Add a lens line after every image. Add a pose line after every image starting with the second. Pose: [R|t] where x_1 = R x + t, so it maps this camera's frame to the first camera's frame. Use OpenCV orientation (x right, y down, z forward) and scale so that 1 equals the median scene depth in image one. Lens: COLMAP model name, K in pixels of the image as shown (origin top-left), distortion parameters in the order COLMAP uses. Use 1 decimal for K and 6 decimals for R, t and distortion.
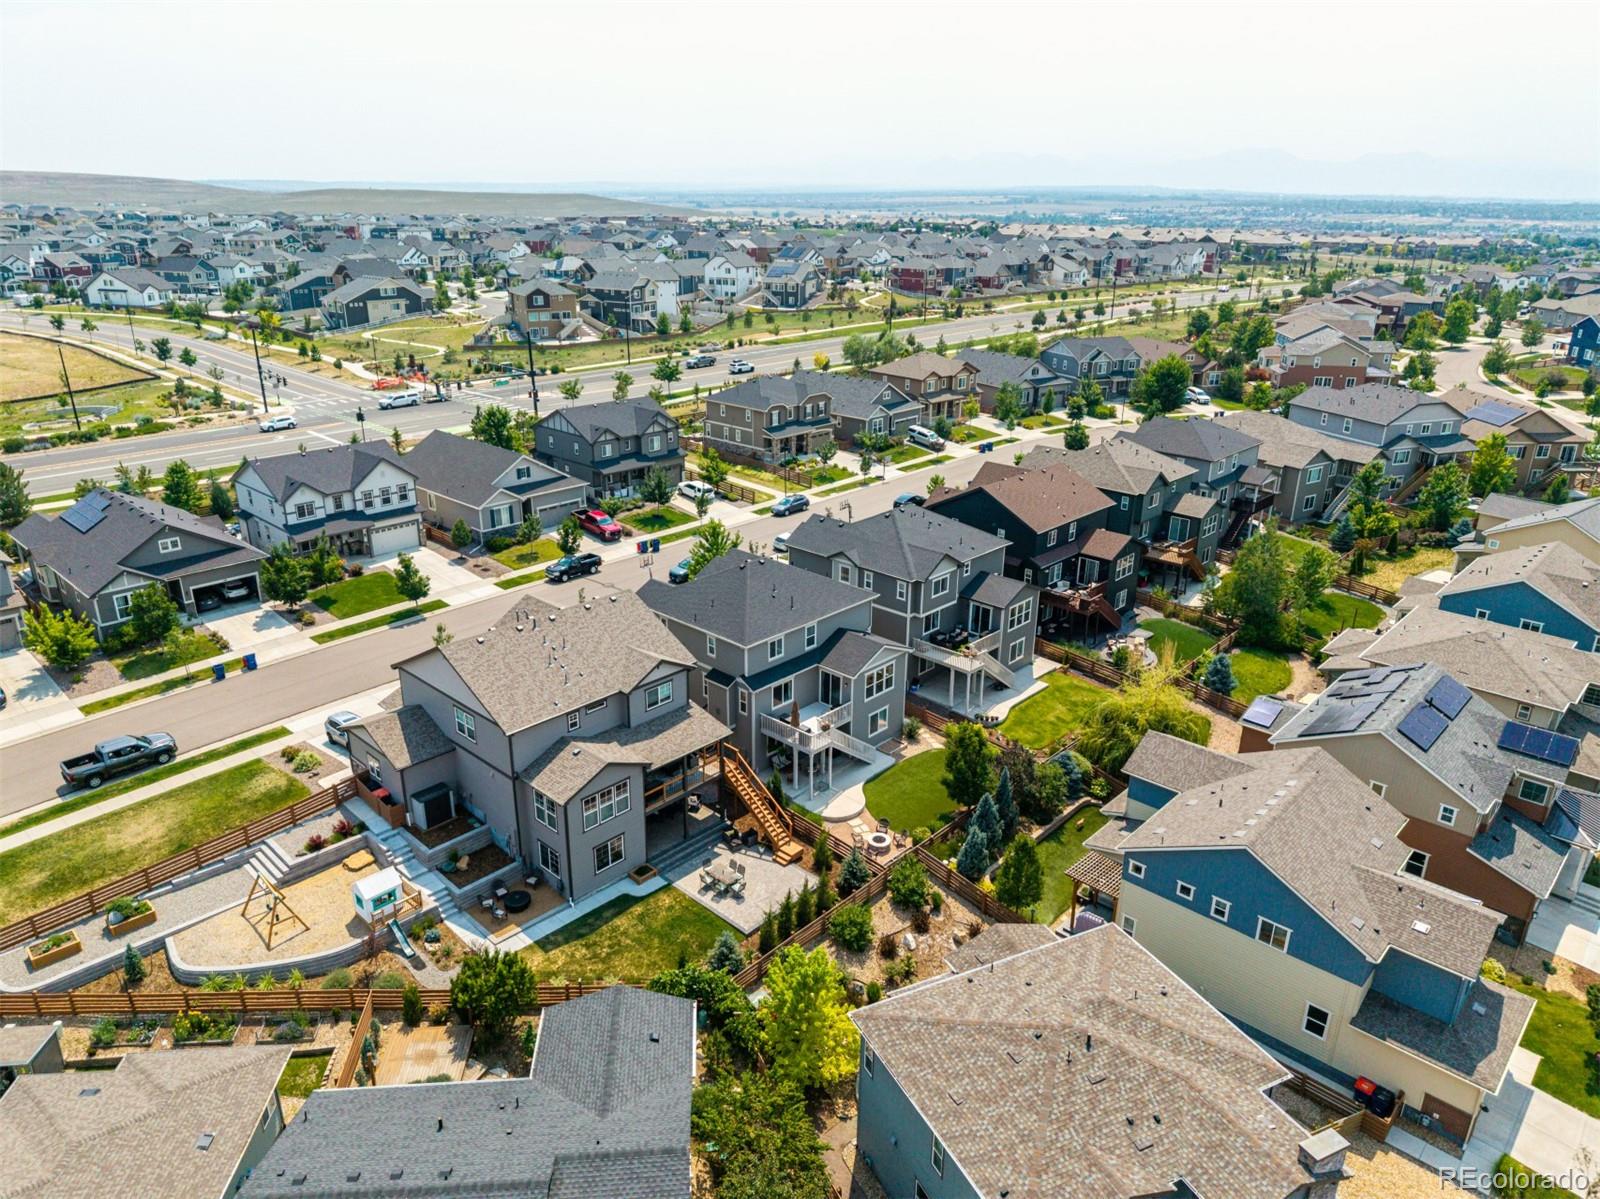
lens RADIAL K [[1056.8, 0, 800.0], [0, 1056.8, 599.5], [0, 0, 1]] dist [0.124224, -0.178433]
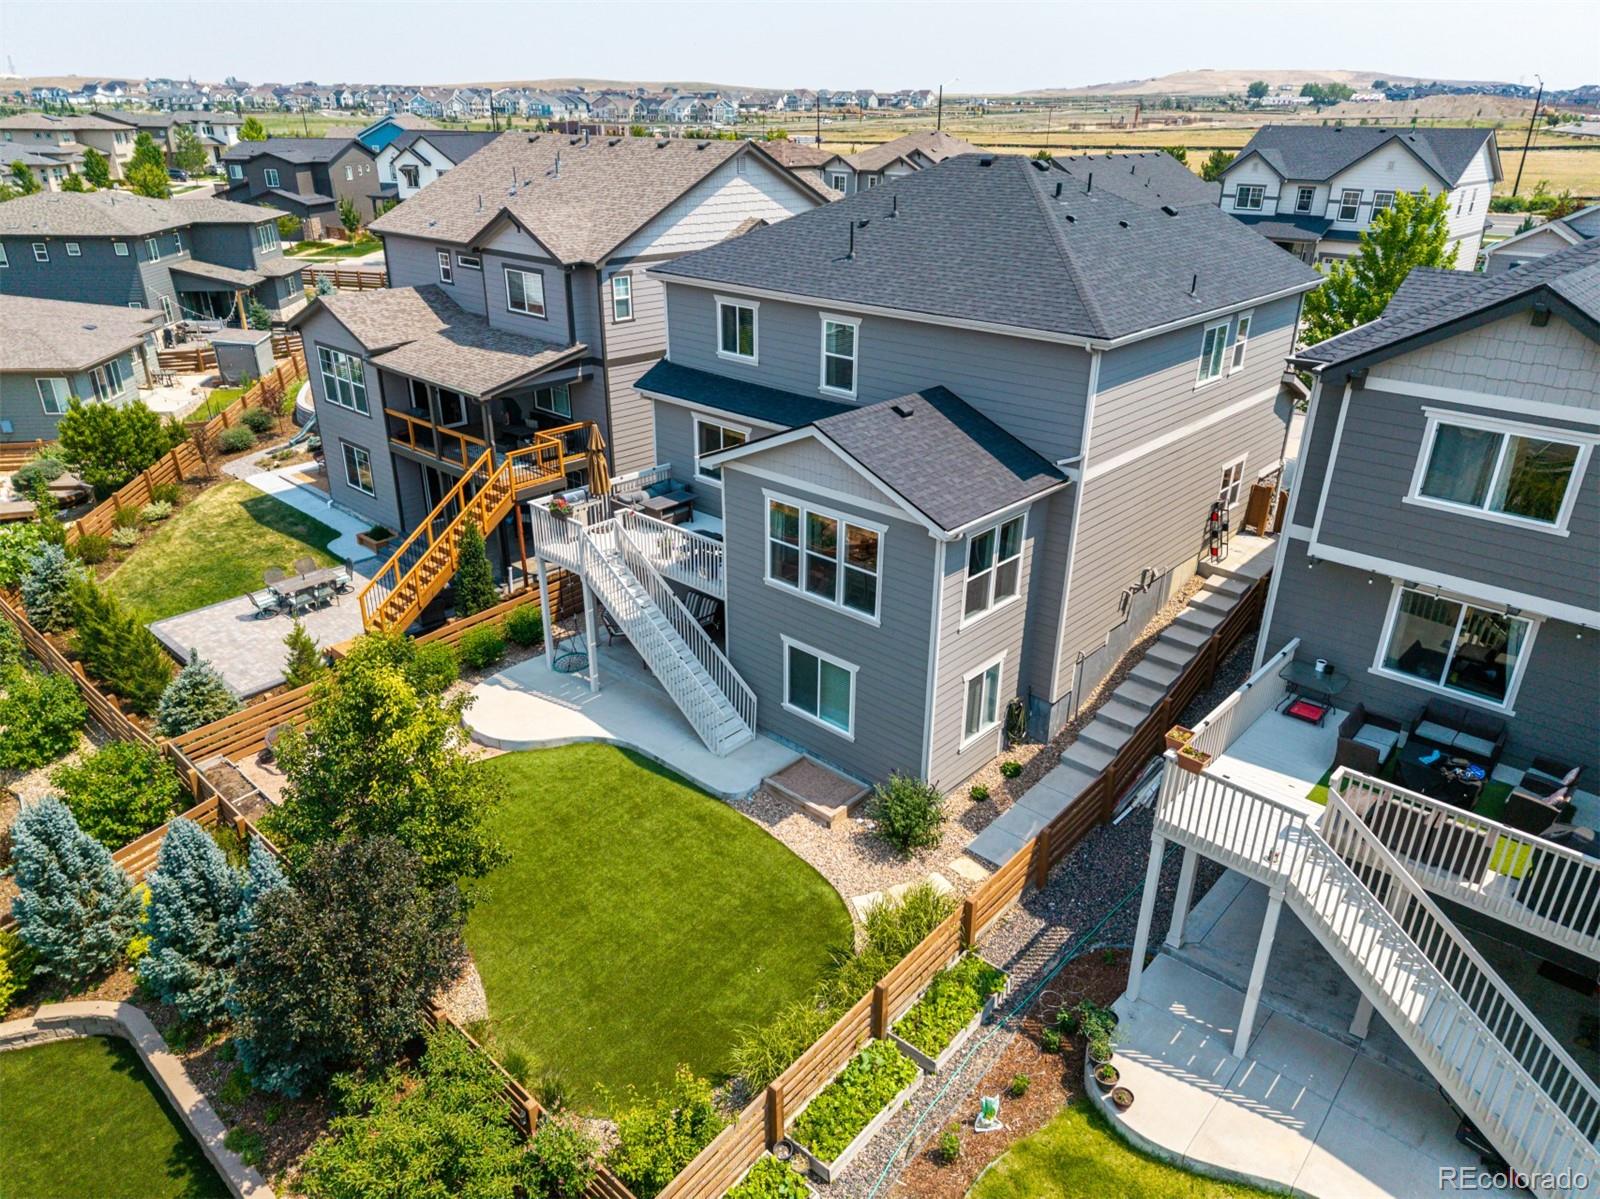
lens RADIAL K [[1075.2, 0, 800.0], [0, 1075.2, 599.5], [0, 0, 1]] dist [0.003440, 0.002075]
pose [[0.012673, 0.405984, -0.913792, 0.309707], [-0.361716, 0.853837, 0.374331, -0.019993], [0.932202, 0.325789, 0.157671, 0.828014]]
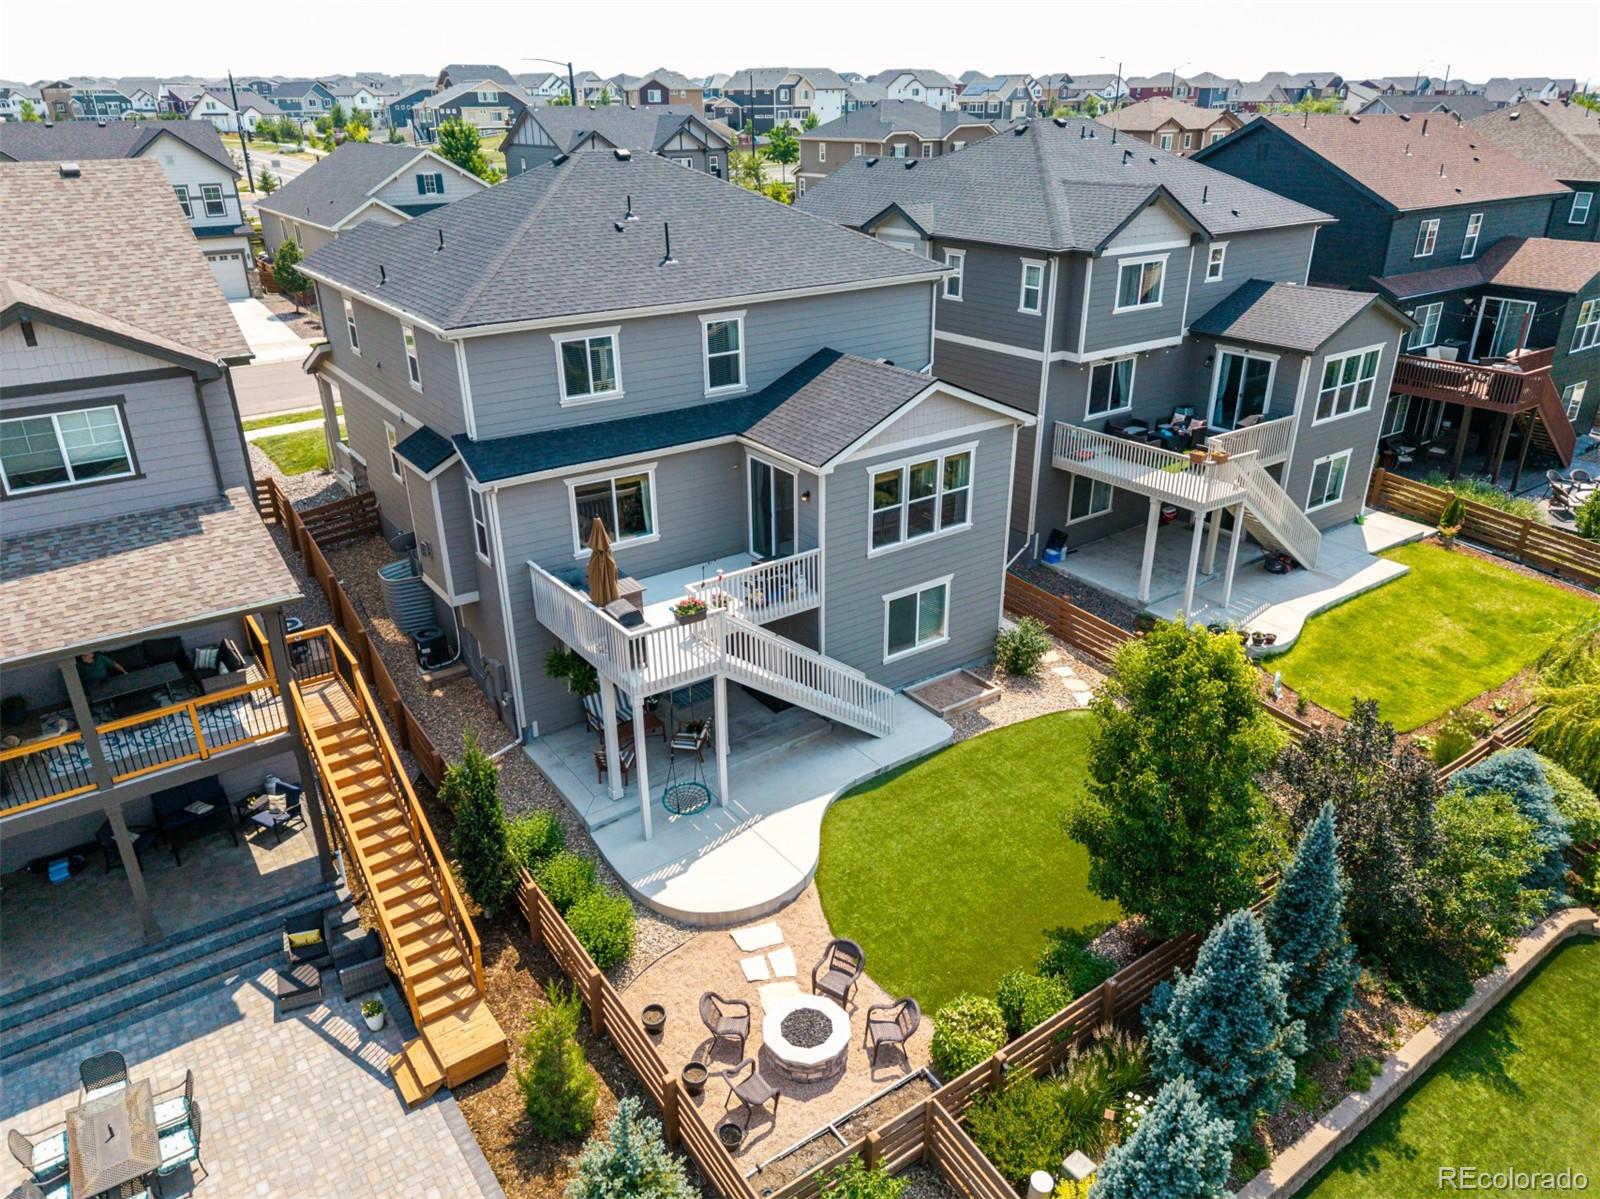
lens RADIAL K [[1099.1, 0, 800.0], [0, 1099.1, 599.5], [0, 0, 1]] dist [0.010671, -0.005221]
pose [[0.980810, 0.064750, -0.183898, 0.089965], [-0.052953, 0.996255, 0.068354, 0.076143], [0.187635, -0.057304, 0.980566, 0.564689]]
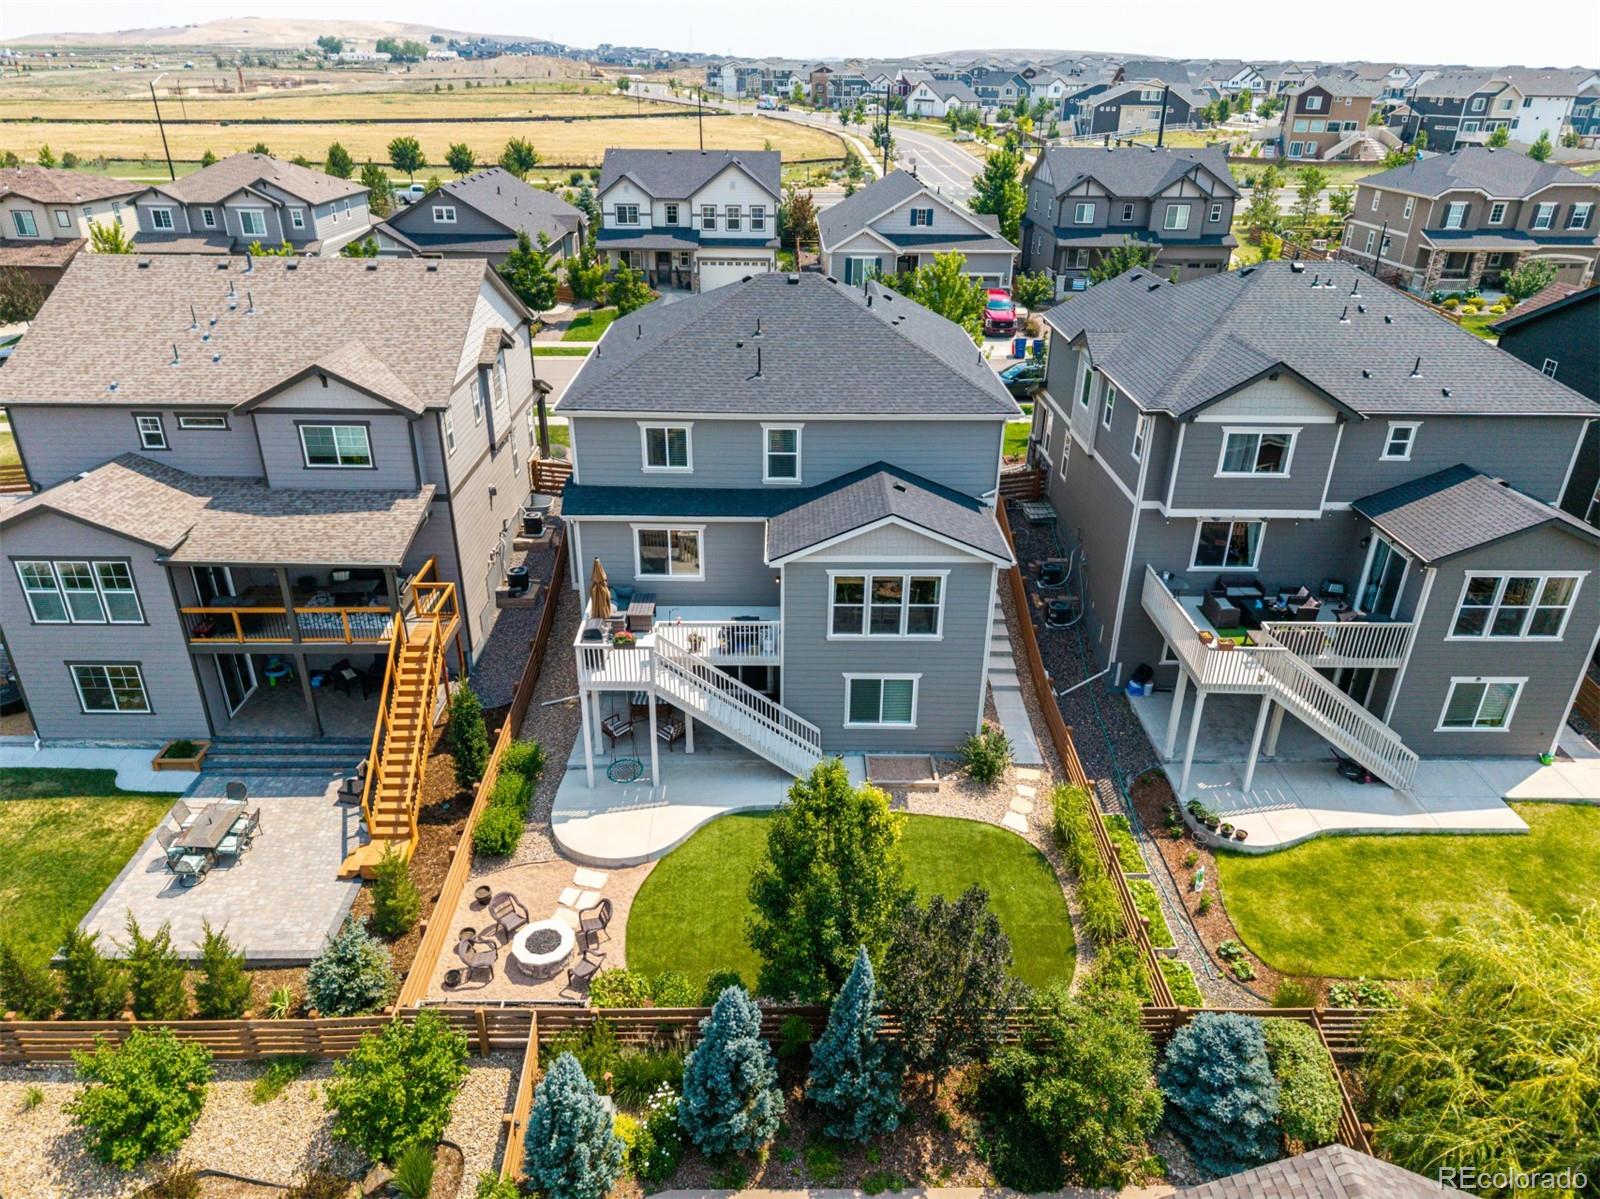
lens RADIAL K [[1070.3, 0, 800.0], [0, 1070.3, 599.5], [0, 0, 1]] dist [0.027472, -0.028527]
pose [[0.696259, 0.317764, -0.643622, 0.271750], [-0.260615, 0.947393, 0.185811, 0.007394], [0.668807, 0.038365, 0.742445, 0.590046]]
